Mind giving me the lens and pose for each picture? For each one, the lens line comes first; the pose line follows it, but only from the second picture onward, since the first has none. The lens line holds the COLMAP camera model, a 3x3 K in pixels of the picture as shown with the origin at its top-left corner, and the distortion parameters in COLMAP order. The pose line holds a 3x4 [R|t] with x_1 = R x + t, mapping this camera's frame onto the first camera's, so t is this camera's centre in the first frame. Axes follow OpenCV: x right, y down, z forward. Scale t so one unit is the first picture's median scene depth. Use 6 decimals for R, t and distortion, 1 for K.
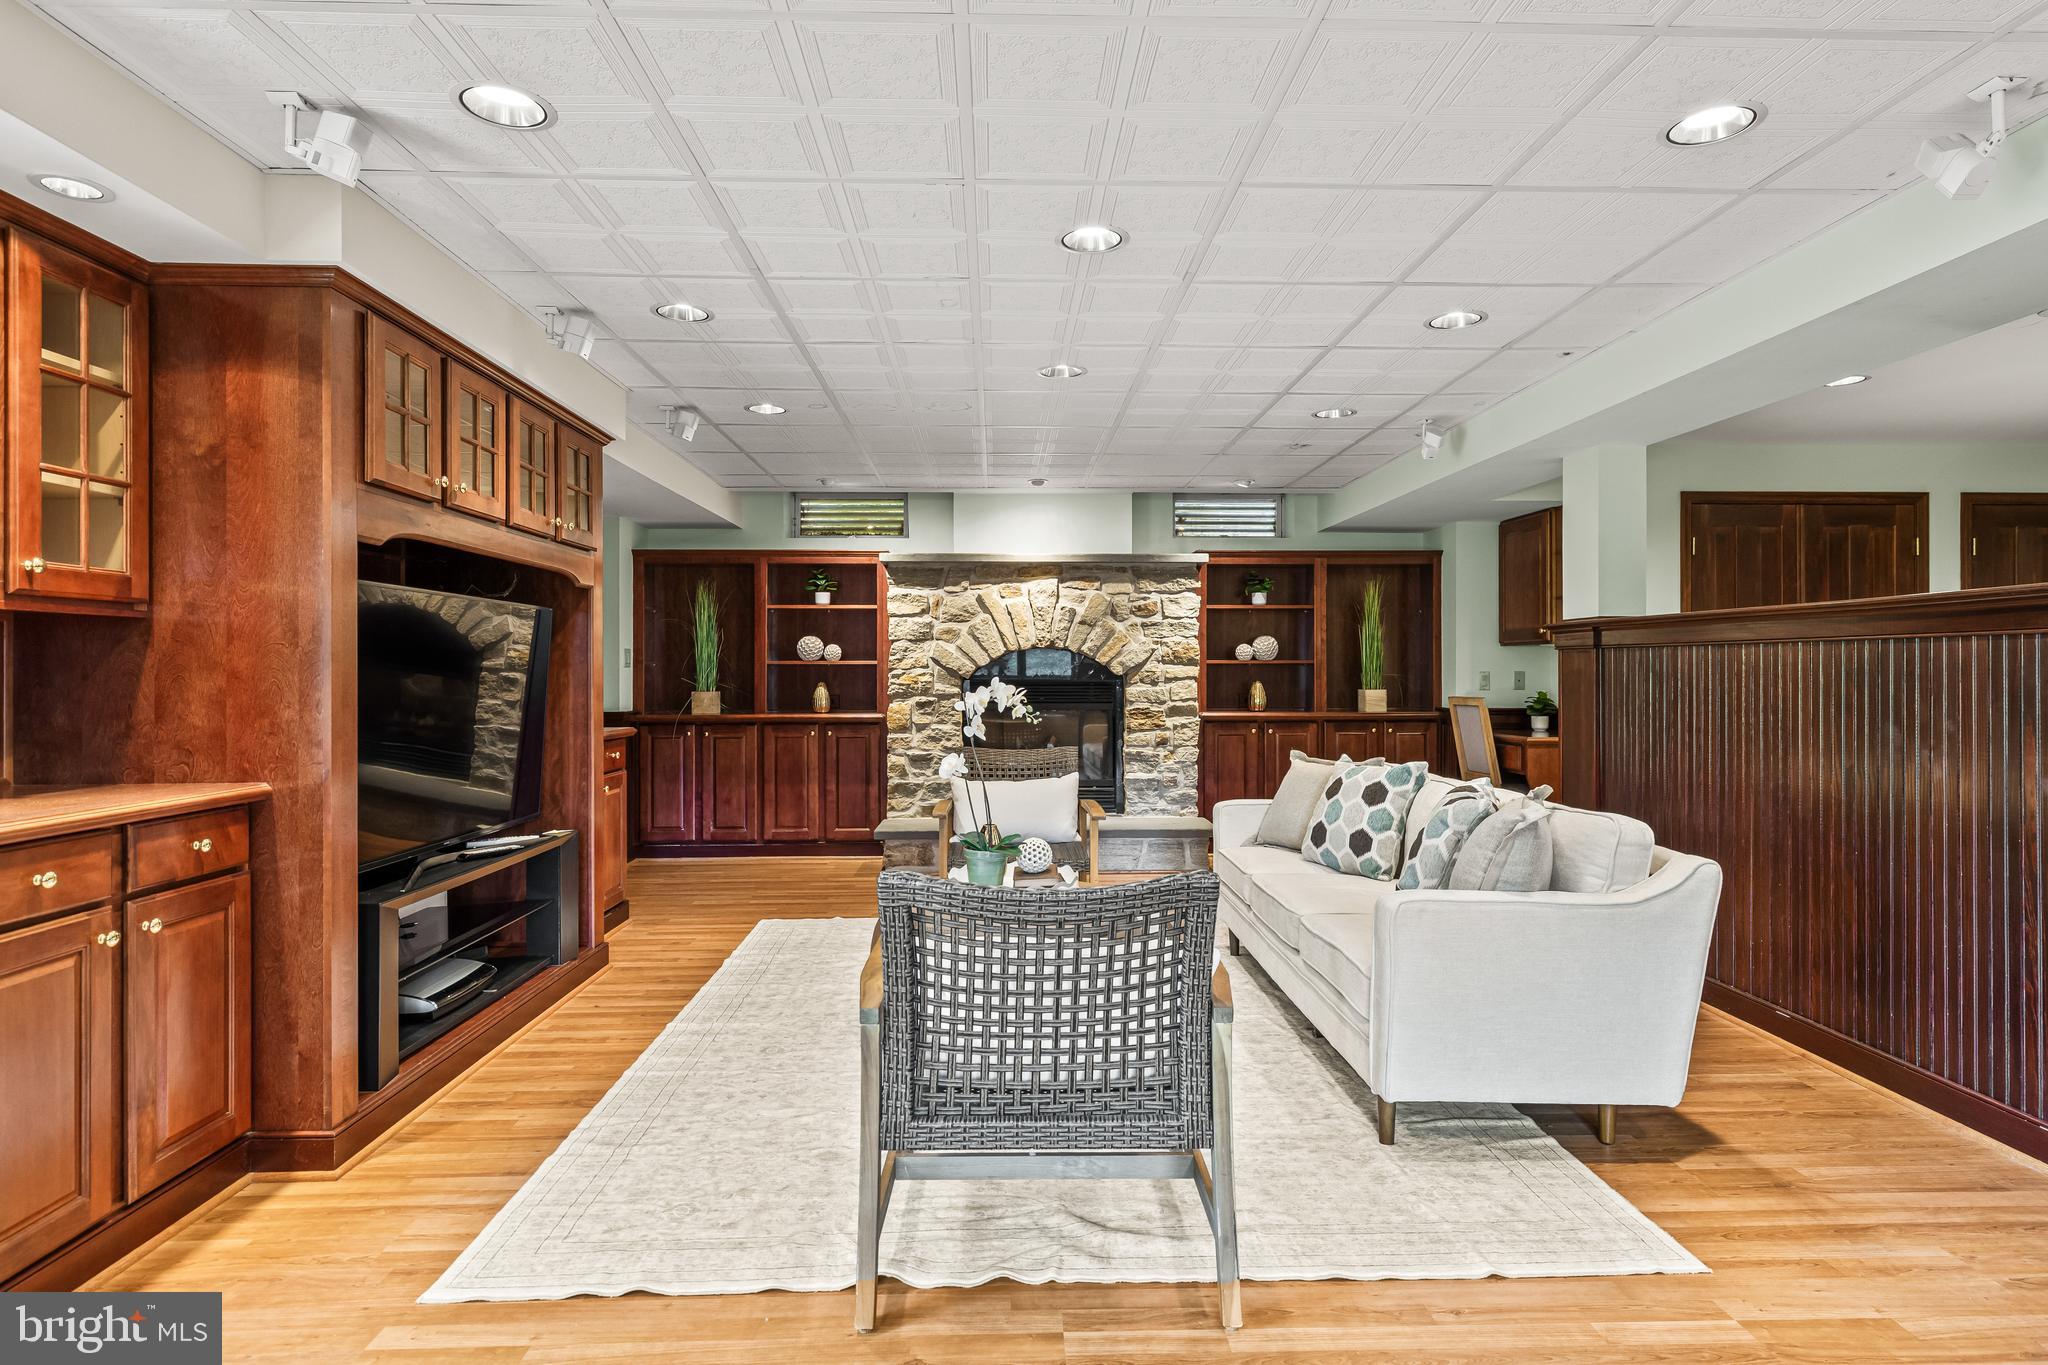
lens RADIAL K [[1070.5, 0, 1024.7], [0, 1070.5, 675.5], [0, 0, 1]] dist [0.003993, -0.001341]
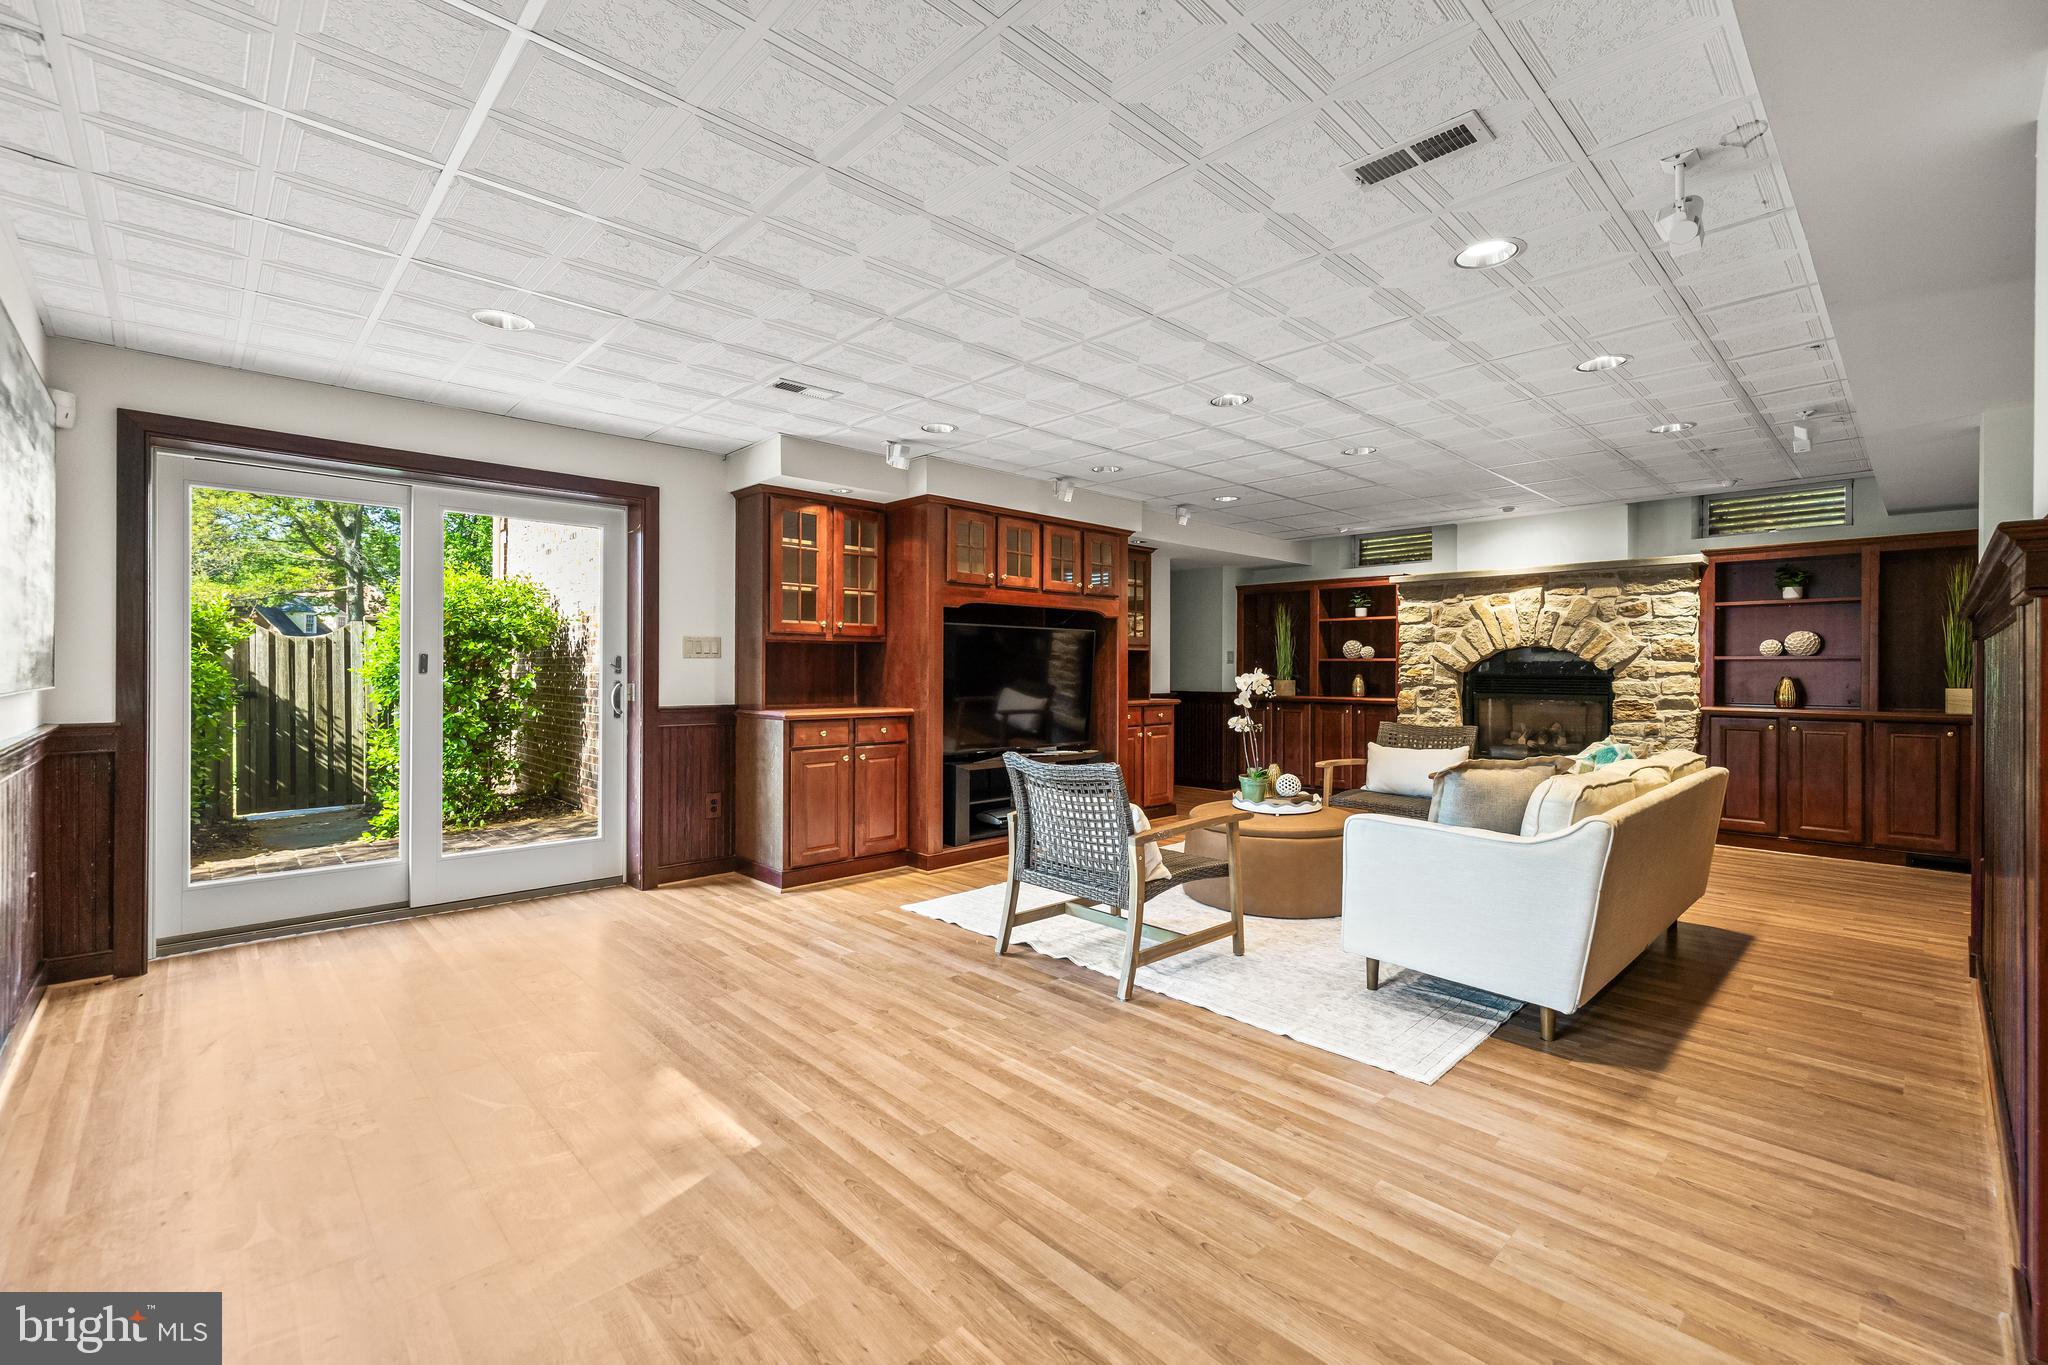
lens RADIAL K [[867.5, 0, 1024.4], [0, 867.5, 673.4], [0, 0, 1]] dist [0.000082, 0.000536]
pose [[0.670370, 0.008673, -0.741976, 0.354250], [-0.007423, 0.999960, 0.004981, 0.003049], [0.741990, 0.002169, 0.670408, -0.053409]]
